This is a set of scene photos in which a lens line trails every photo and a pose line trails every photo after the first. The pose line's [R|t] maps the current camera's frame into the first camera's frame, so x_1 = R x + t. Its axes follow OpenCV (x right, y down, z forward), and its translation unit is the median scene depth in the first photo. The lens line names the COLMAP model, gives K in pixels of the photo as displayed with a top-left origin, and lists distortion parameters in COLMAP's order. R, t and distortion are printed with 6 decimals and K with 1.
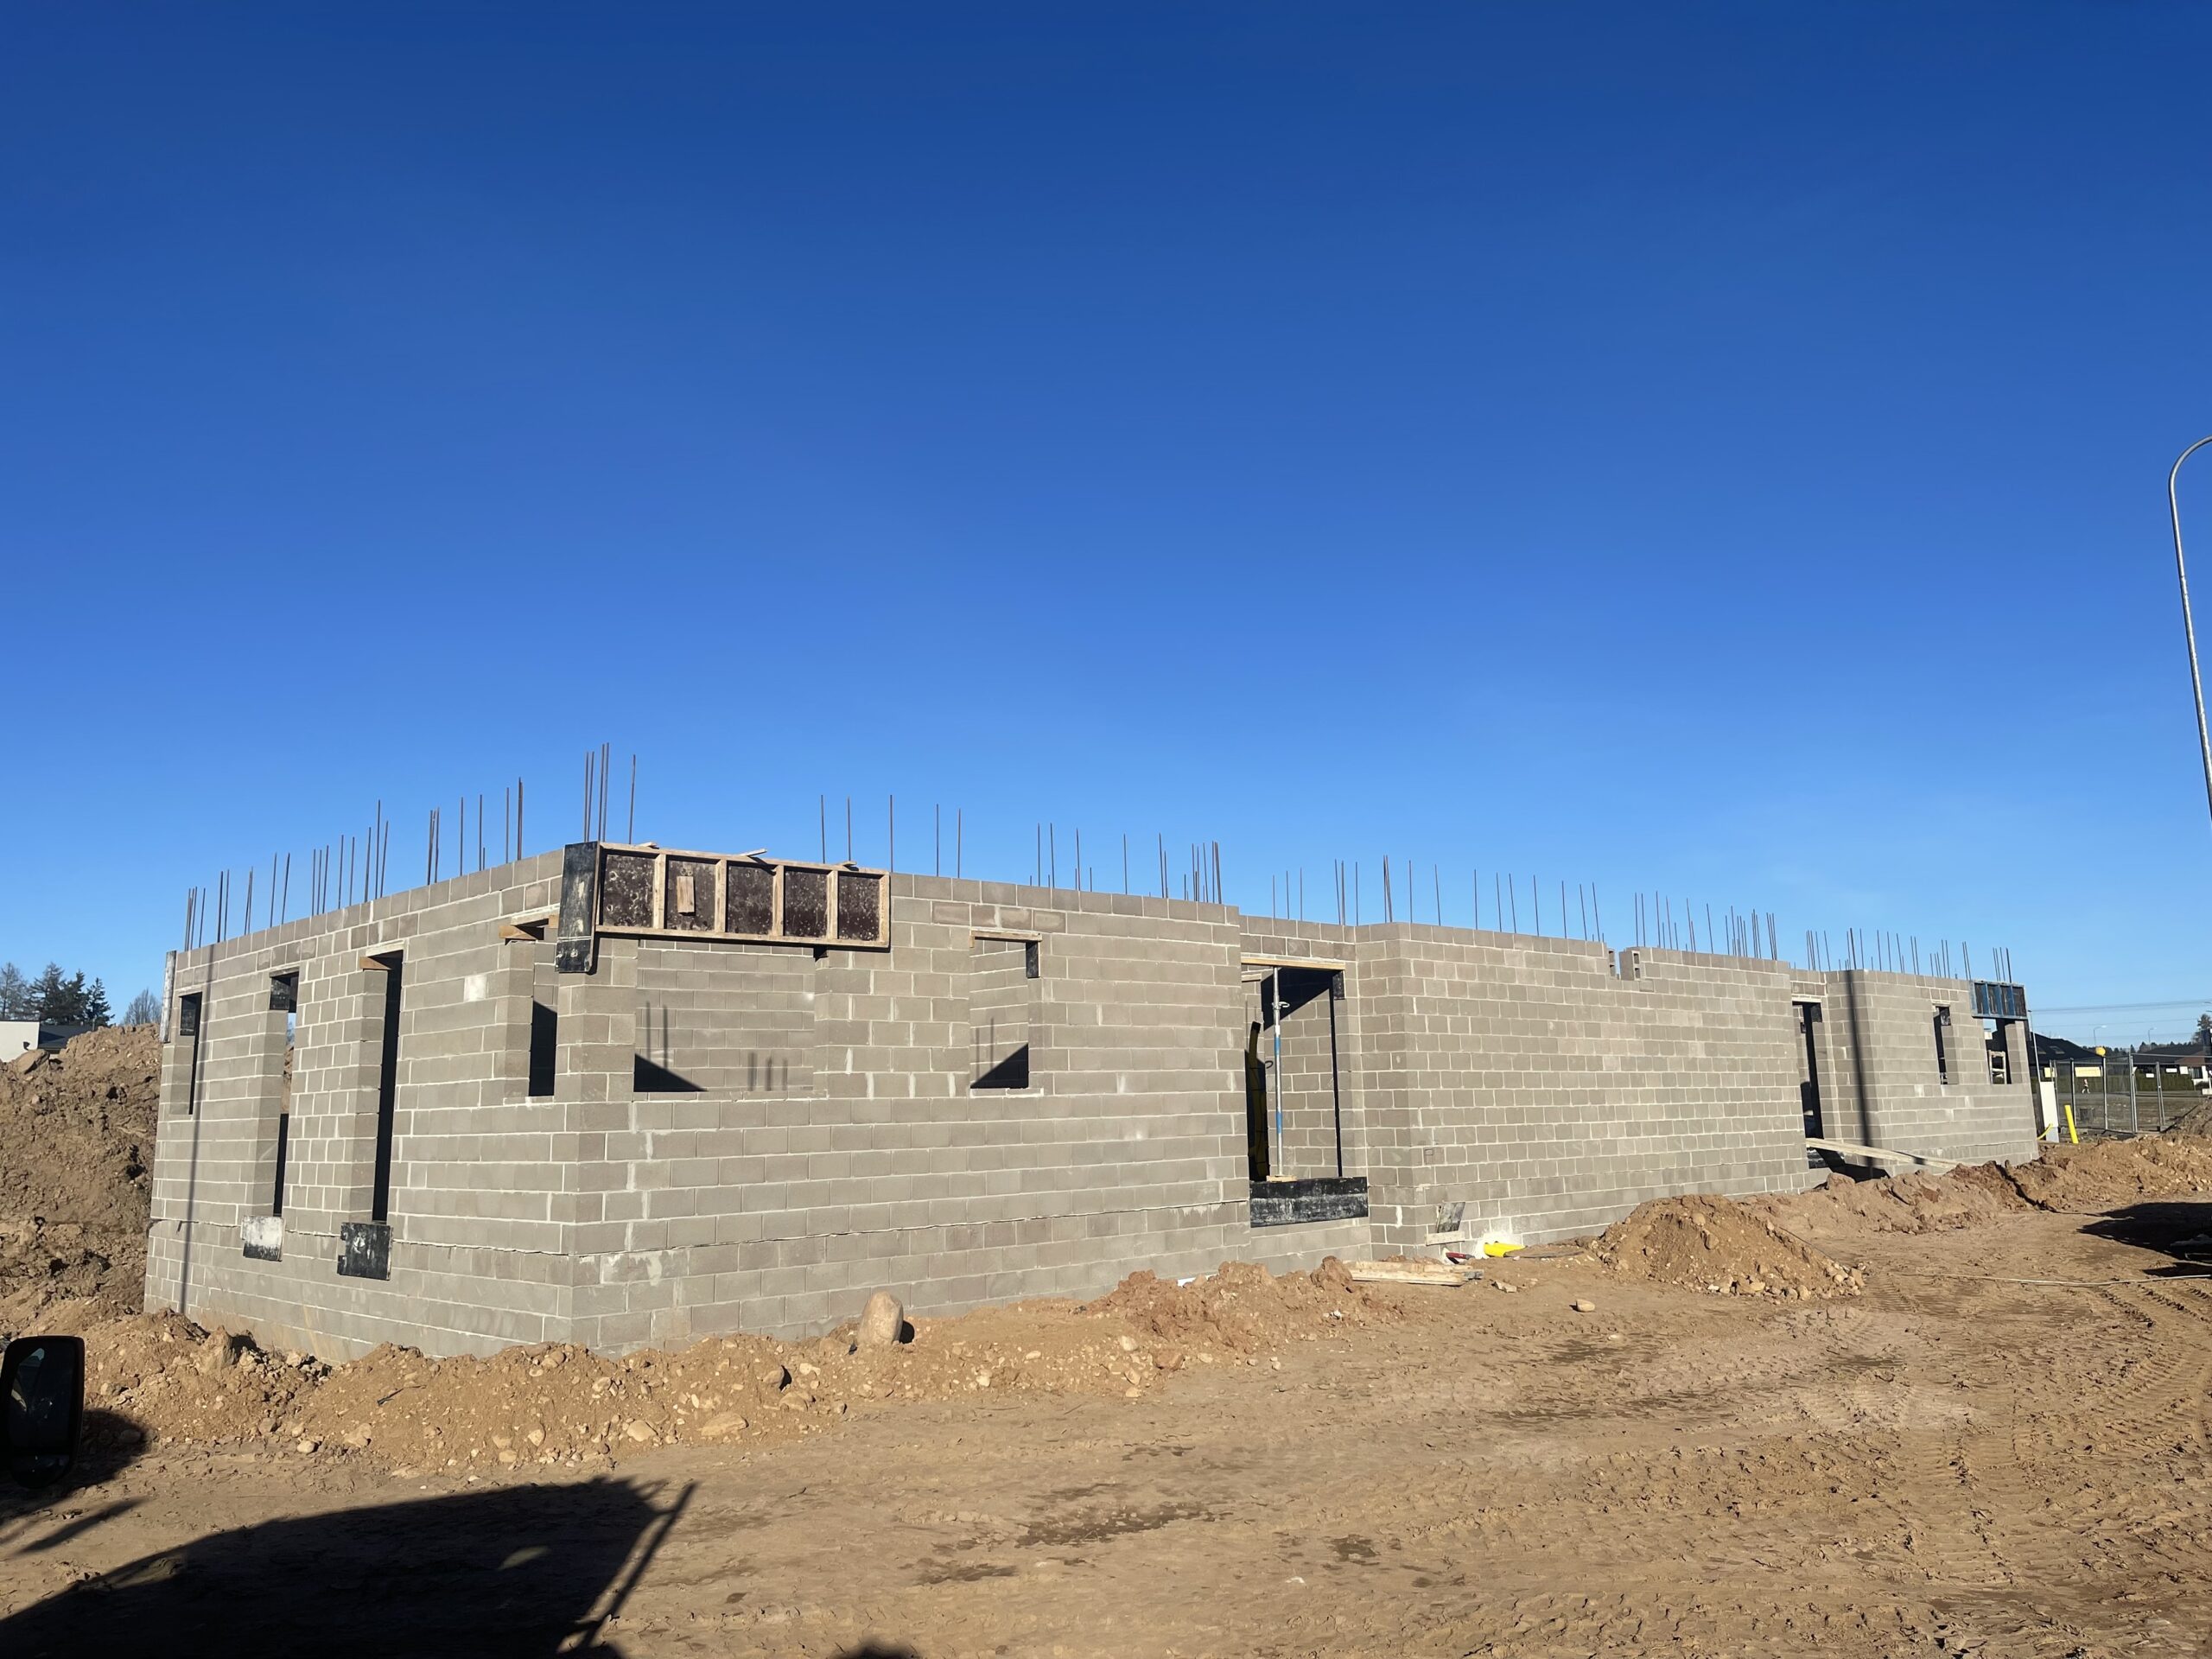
lens RADIAL K [[1625.1, 0, 1084.1], [0, 1625.1, 815.8], [0, 0, 1]] dist [0.063895, -0.086547]
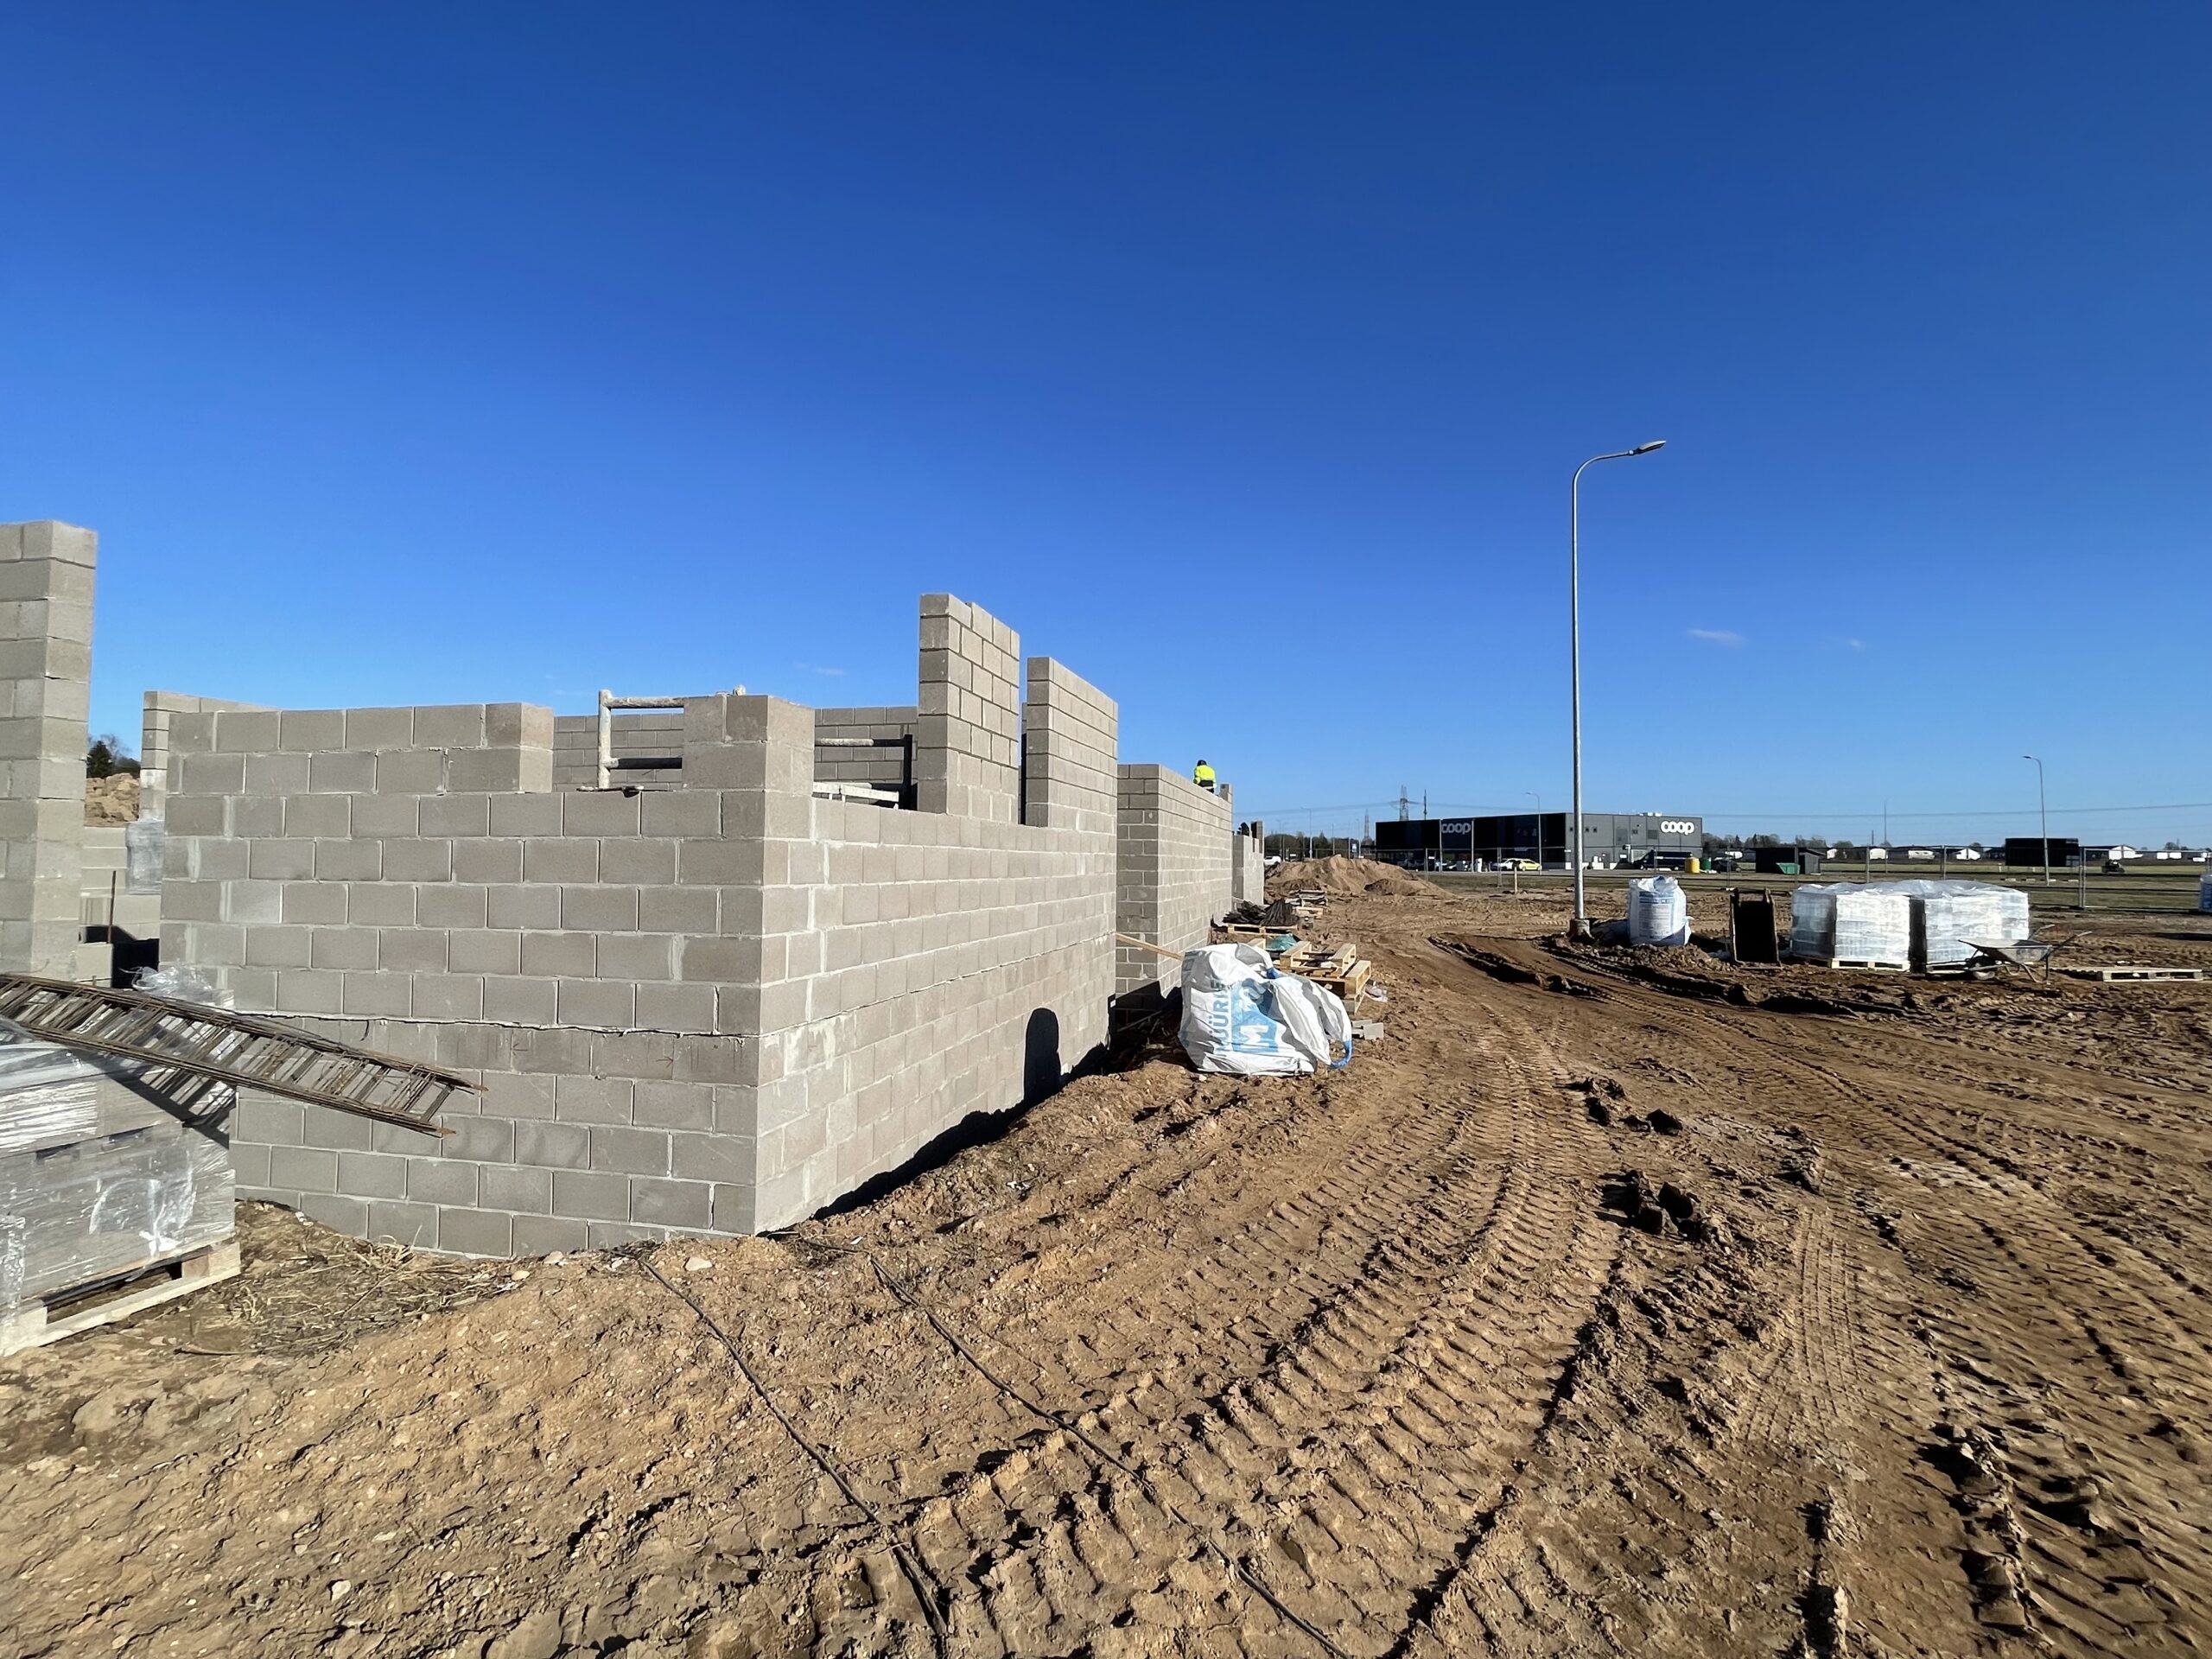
lens RADIAL K [[1036.7, 0, 1108.0], [0, 1036.7, 818.6], [0, 0, 1]] dist [-0.000384, 0.001938]
pose [[0.829767, 0.051686, 0.555711, -0.266279], [-0.124401, 0.987781, 0.093878, 0.085572], [-0.544069, -0.147028, 0.826058, 0.391604]]
